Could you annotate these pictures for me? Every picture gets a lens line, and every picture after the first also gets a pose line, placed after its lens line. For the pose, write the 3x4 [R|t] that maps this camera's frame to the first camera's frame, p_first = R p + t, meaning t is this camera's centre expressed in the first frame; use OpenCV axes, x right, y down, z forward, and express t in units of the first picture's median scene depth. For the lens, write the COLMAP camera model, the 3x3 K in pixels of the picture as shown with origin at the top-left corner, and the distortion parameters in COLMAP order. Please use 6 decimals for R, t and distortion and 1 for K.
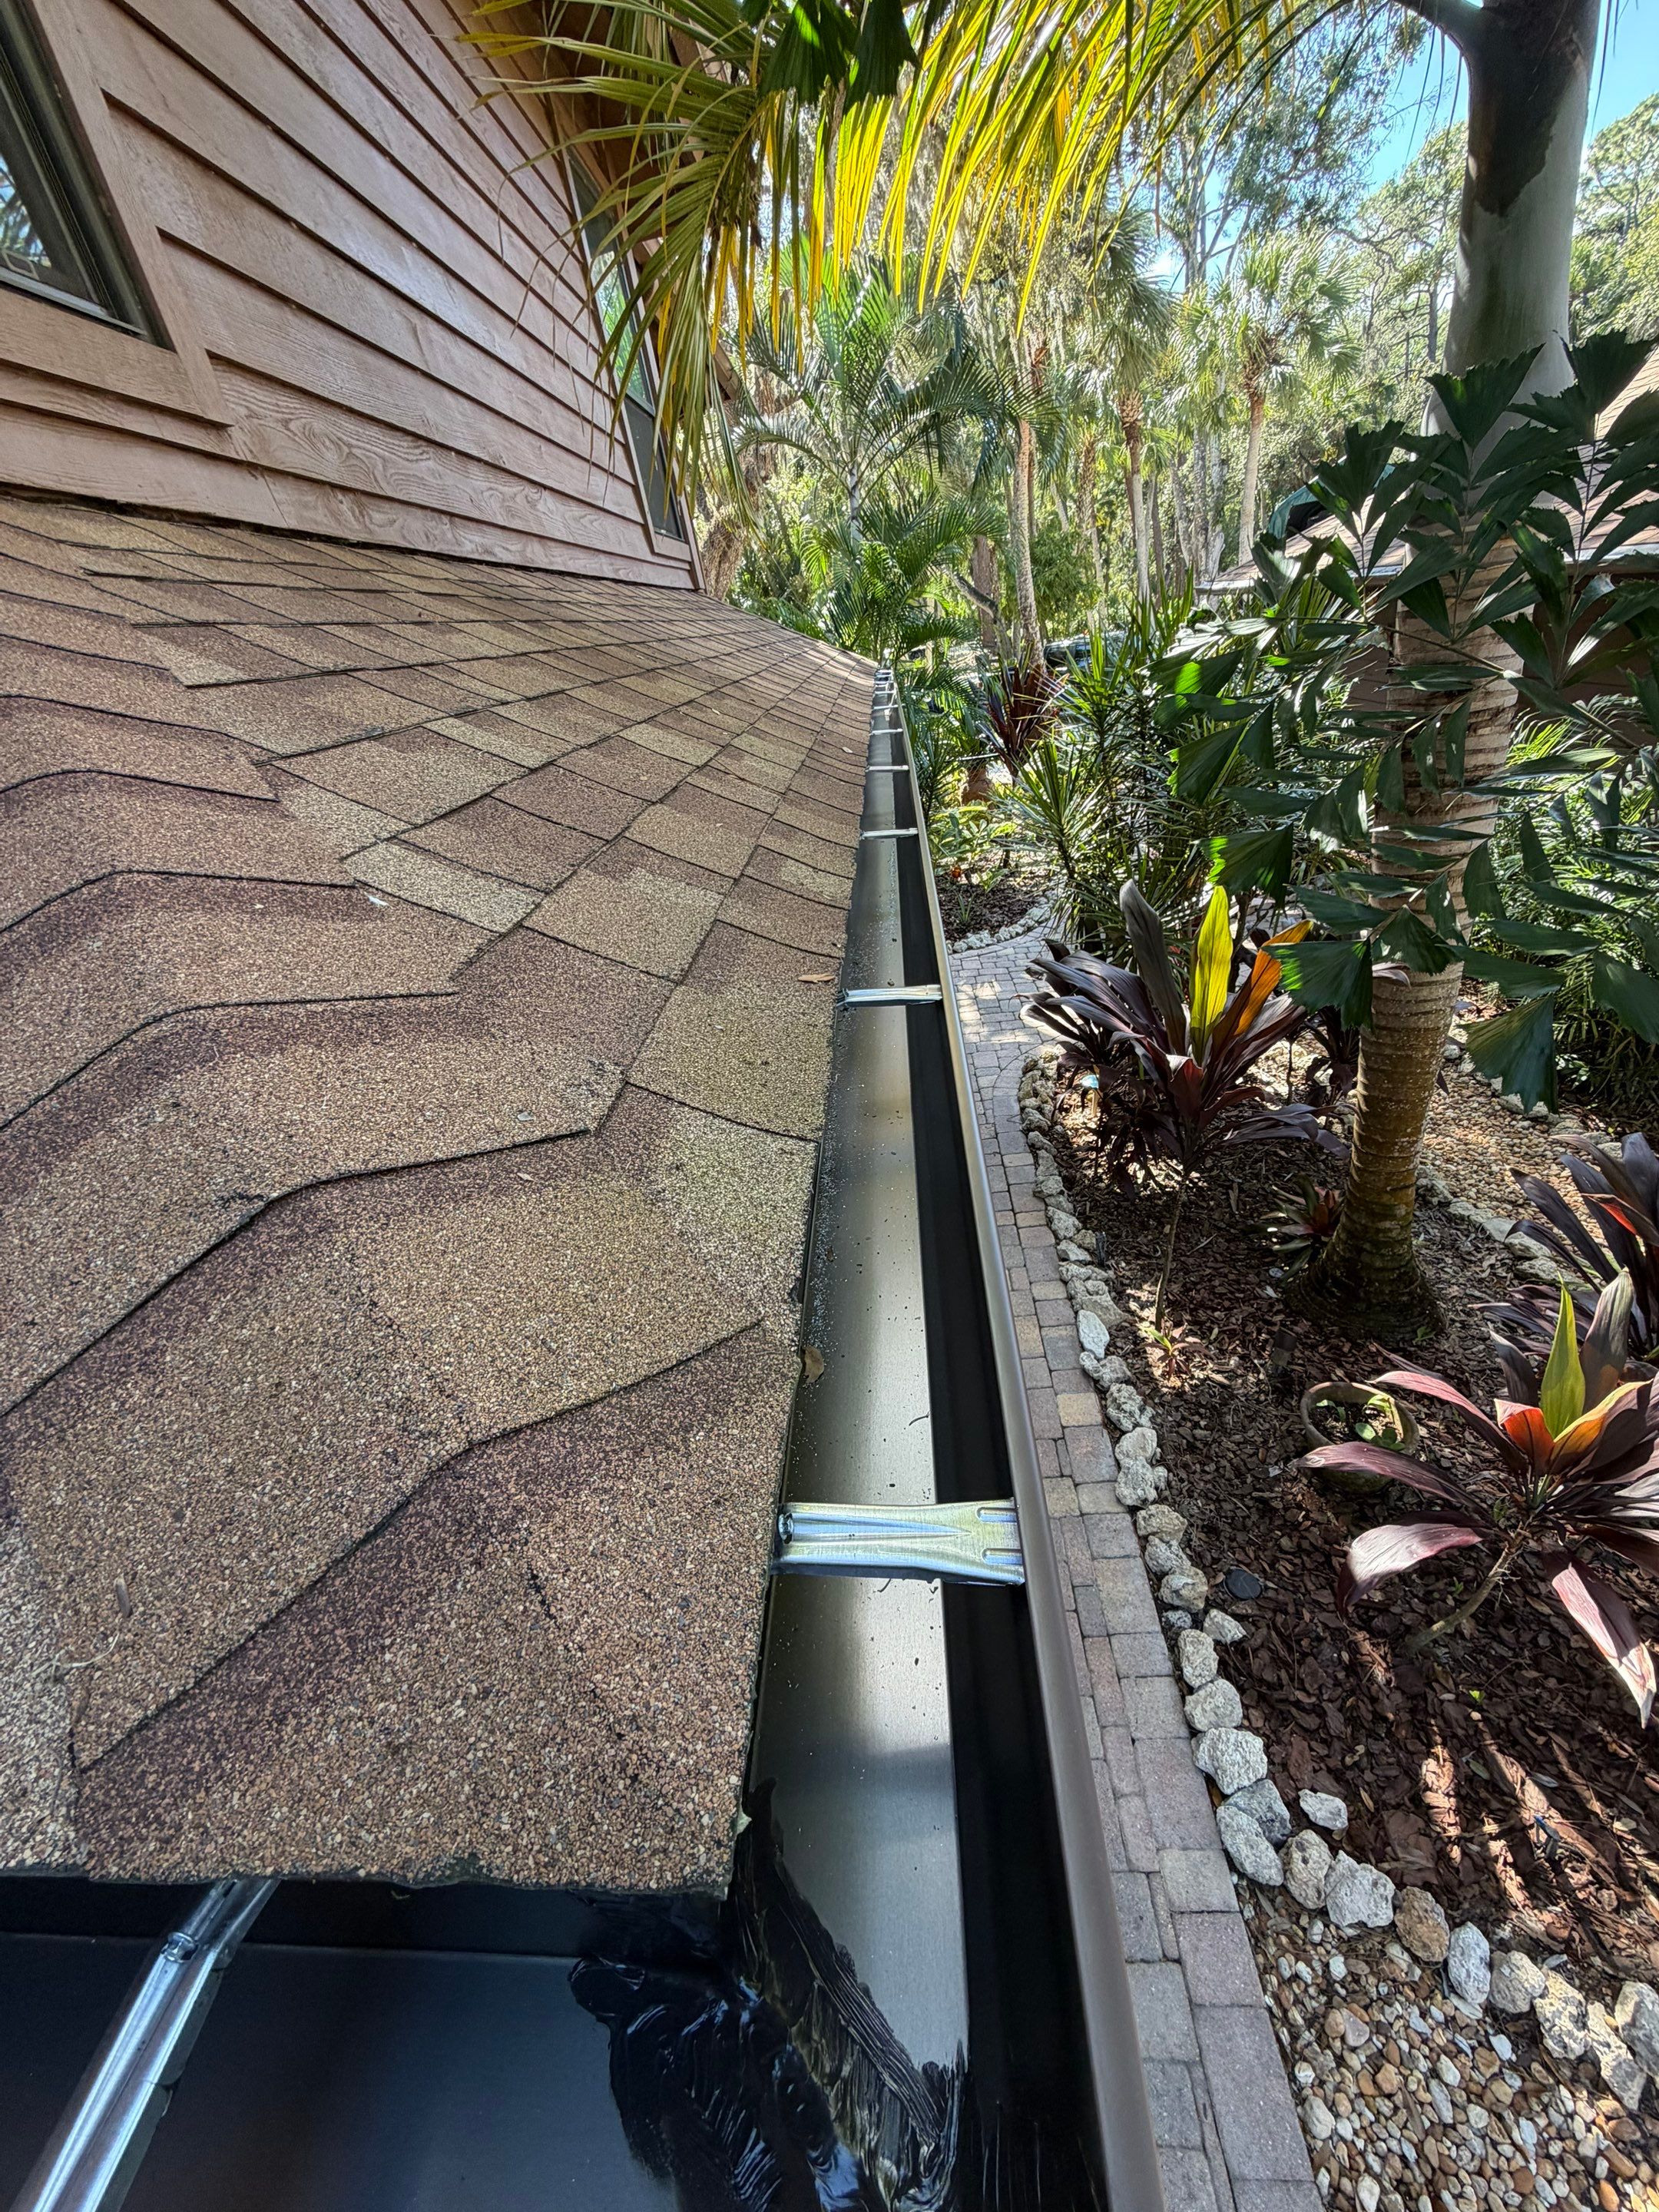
lens RADIAL K [[882.7, 0, 828.1], [0, 882.7, 1103.8], [0, 0, 1]] dist [0.000016, 0.000051]
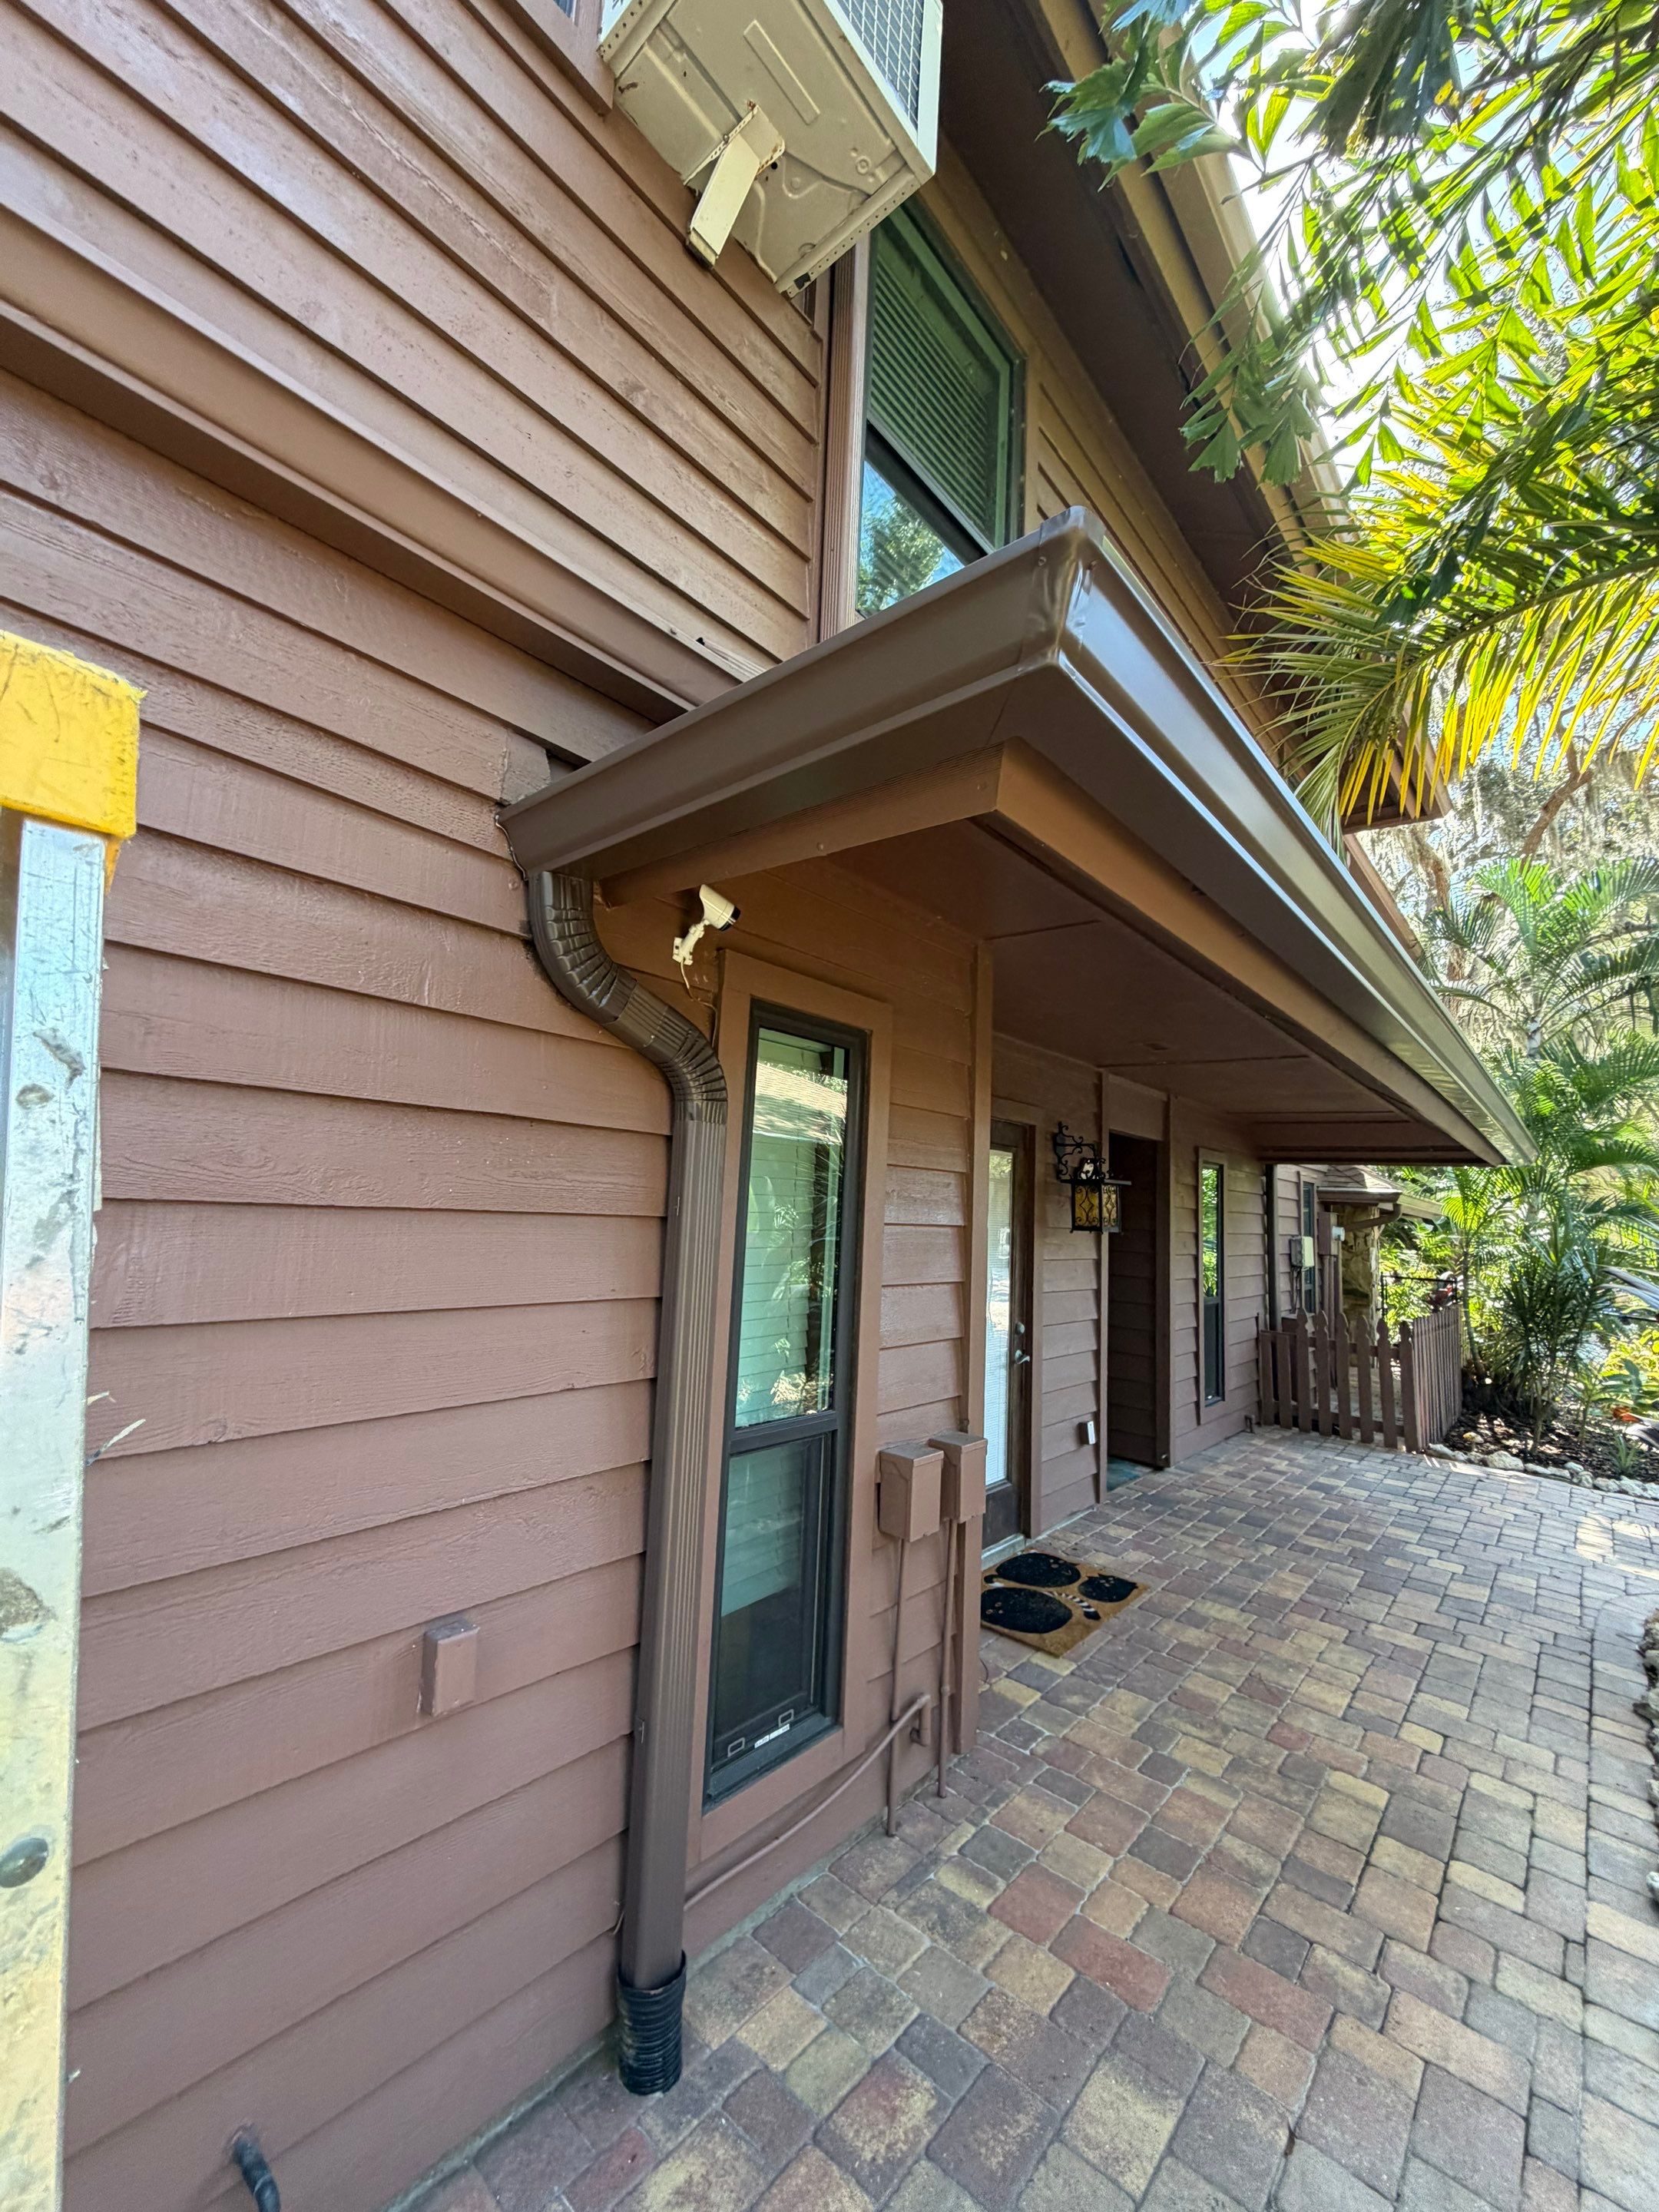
lens RADIAL K [[882.7, 0, 824.2], [0, 882.7, 1109.7], [0, 0, 1]] dist [0.000016, 0.000051]
pose [[0.761573, 0.142361, -0.632249, 0.264388], [-0.460421, 0.805419, -0.373245, 0.620587], [0.456090, 0.575355, 0.678932, -0.103420]]
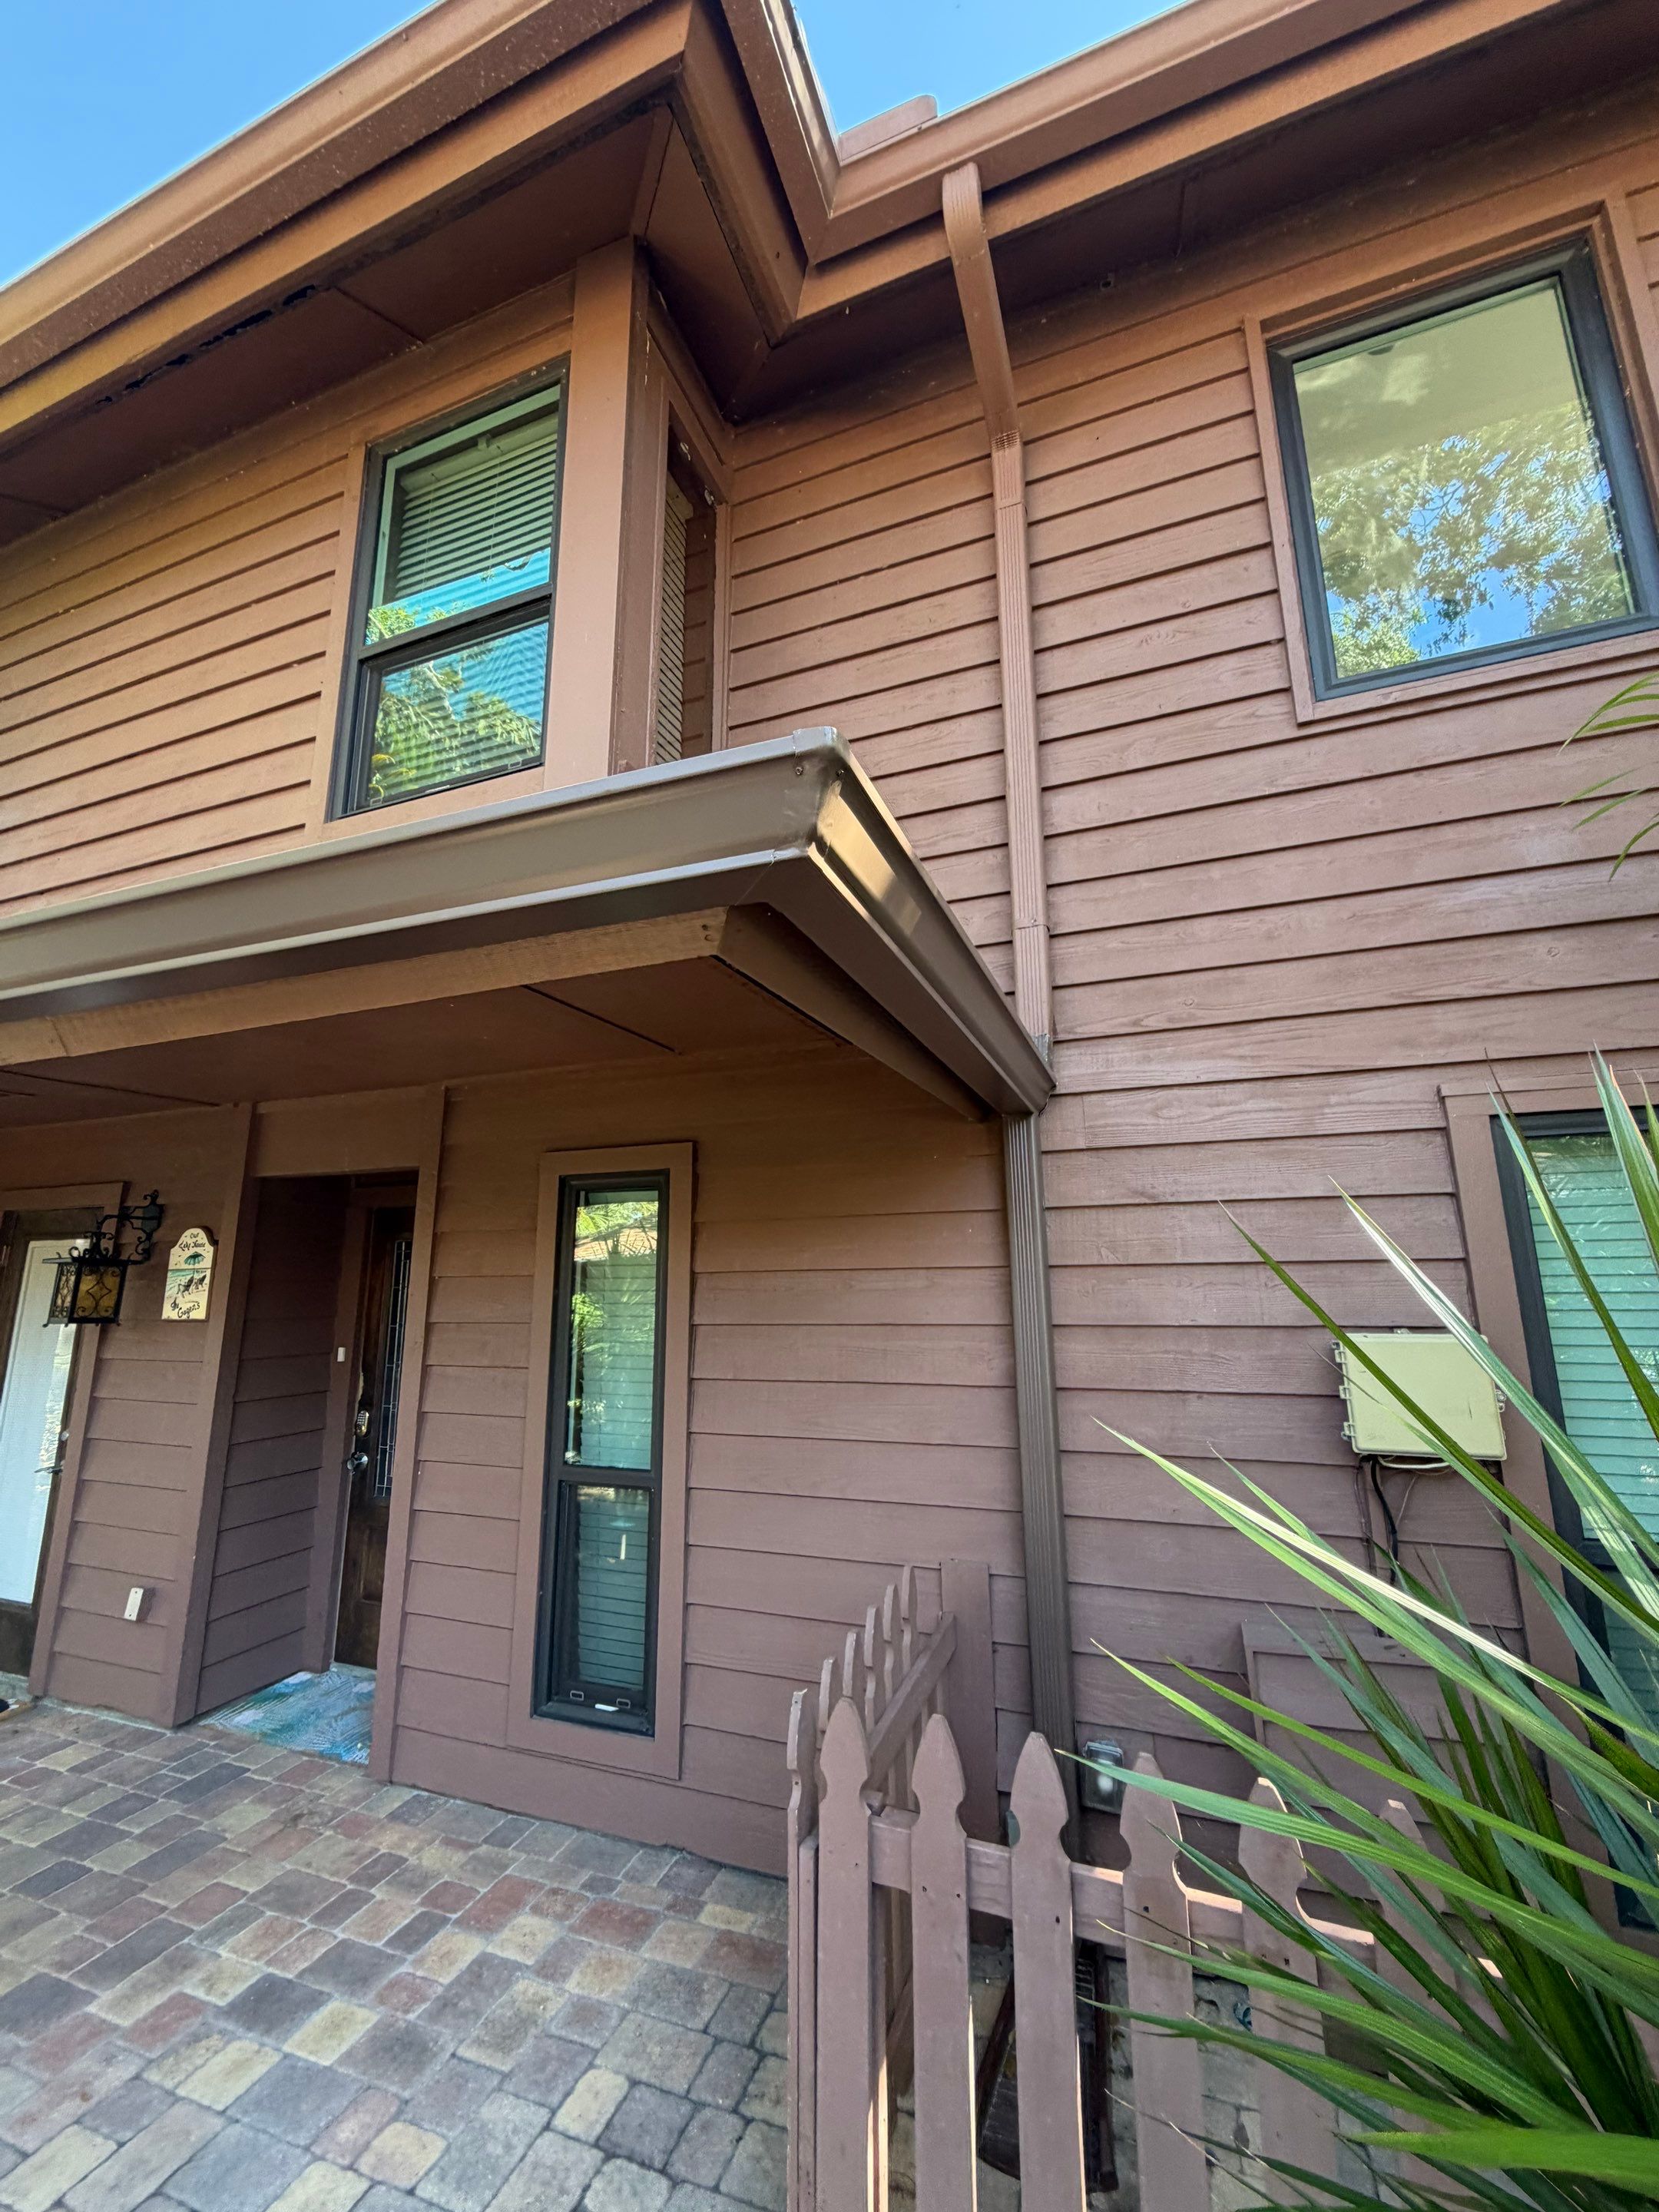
lens RADIAL K [[882.7, 0, 829.9], [0, 882.7, 1106.7], [0, 0, 1]] dist [0.000016, 0.000051]
pose [[-0.303805, -0.015045, -0.952615, 0.698879], [-0.405903, 0.906635, 0.115130, -1.590450], [0.861943, 0.421647, -0.281548, 3.676576]]
